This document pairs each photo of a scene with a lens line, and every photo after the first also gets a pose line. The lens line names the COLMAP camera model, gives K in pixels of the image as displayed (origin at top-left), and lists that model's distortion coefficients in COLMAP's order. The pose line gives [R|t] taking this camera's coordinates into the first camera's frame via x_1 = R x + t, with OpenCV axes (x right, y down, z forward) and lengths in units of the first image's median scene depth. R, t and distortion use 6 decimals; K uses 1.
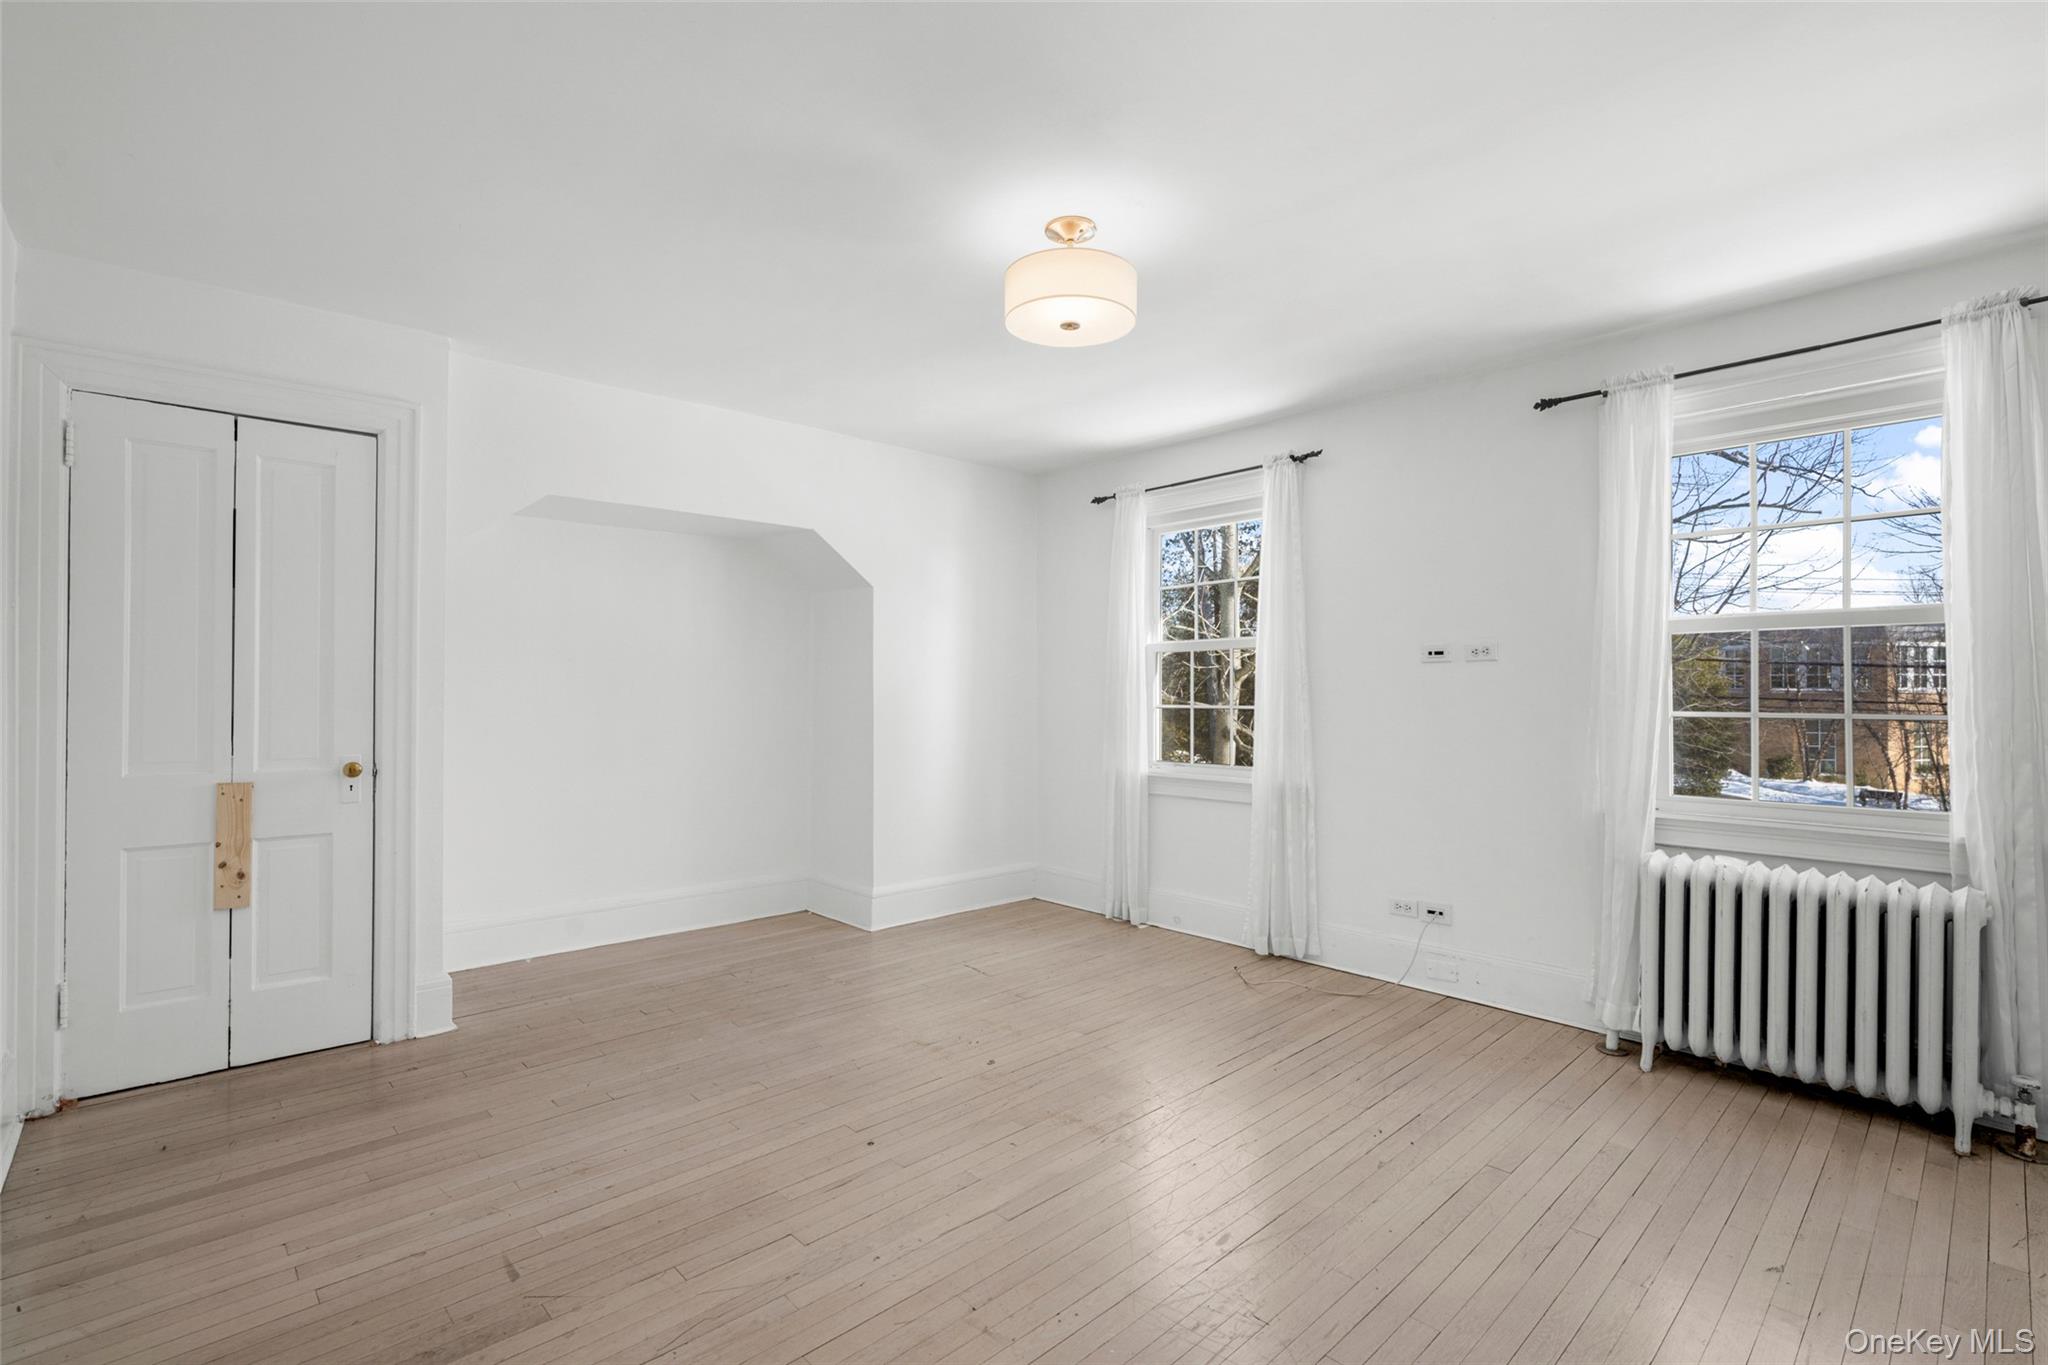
lens RADIAL K [[944.0, 0, 1022.3], [0, 944.0, 685.5], [0, 0, 1]] dist [-0.007101, 0.002082]
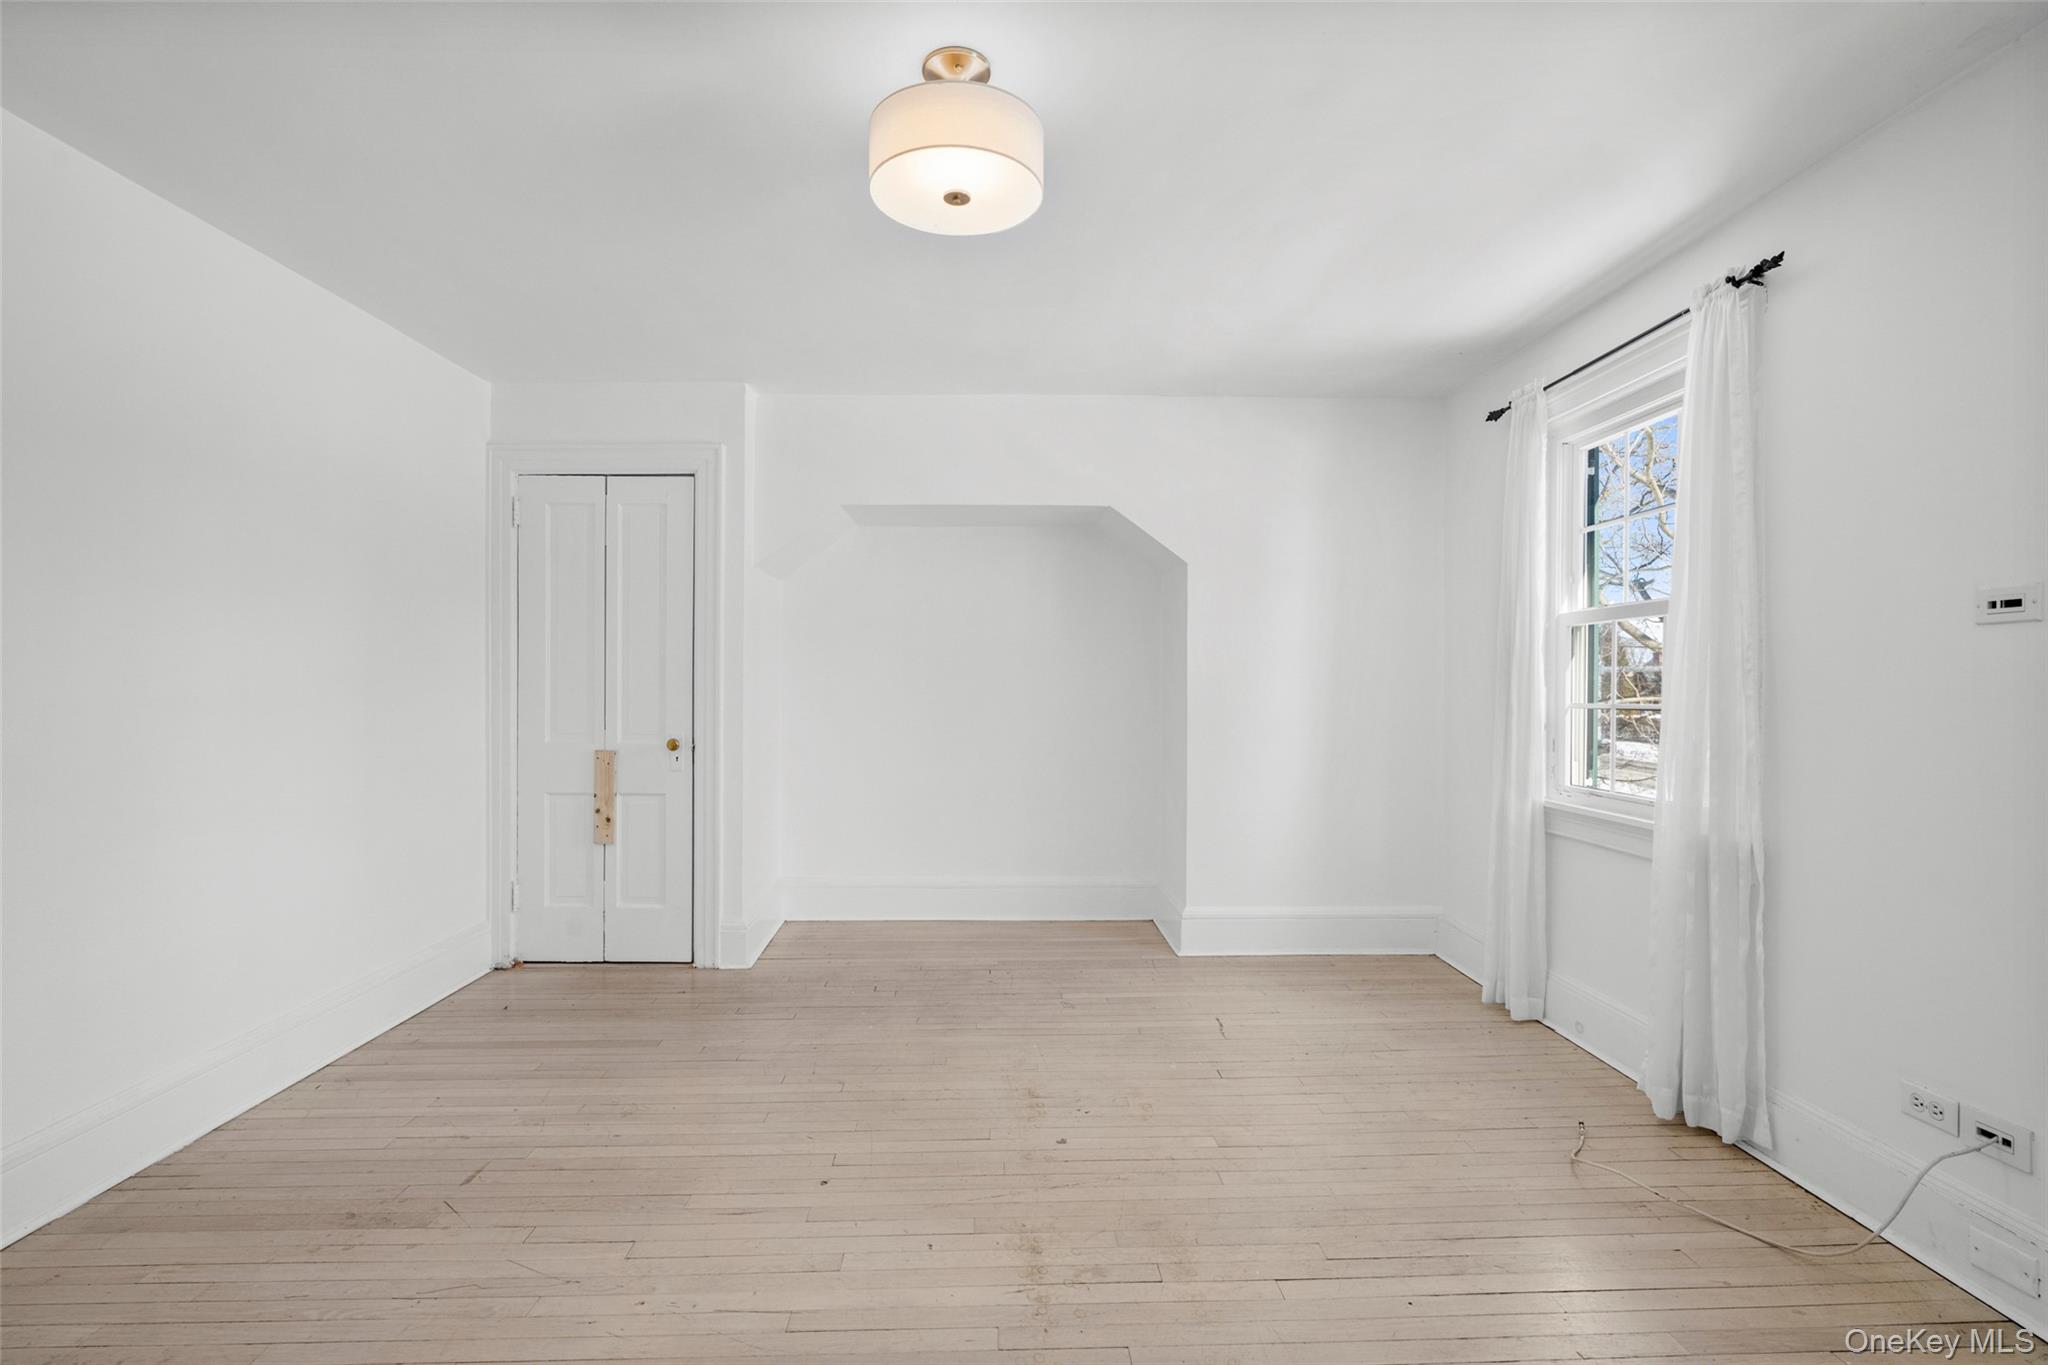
lens RADIAL K [[944.0, 0, 1025.1], [0, 944.0, 686.2], [0, 0, 1]] dist [-0.007101, 0.002082]
pose [[0.745048, 0.002838, -0.667004, 0.443128], [0.002908, 0.999968, 0.007503, 0.003135], [0.667004, -0.007530, 0.745016, 0.349489]]
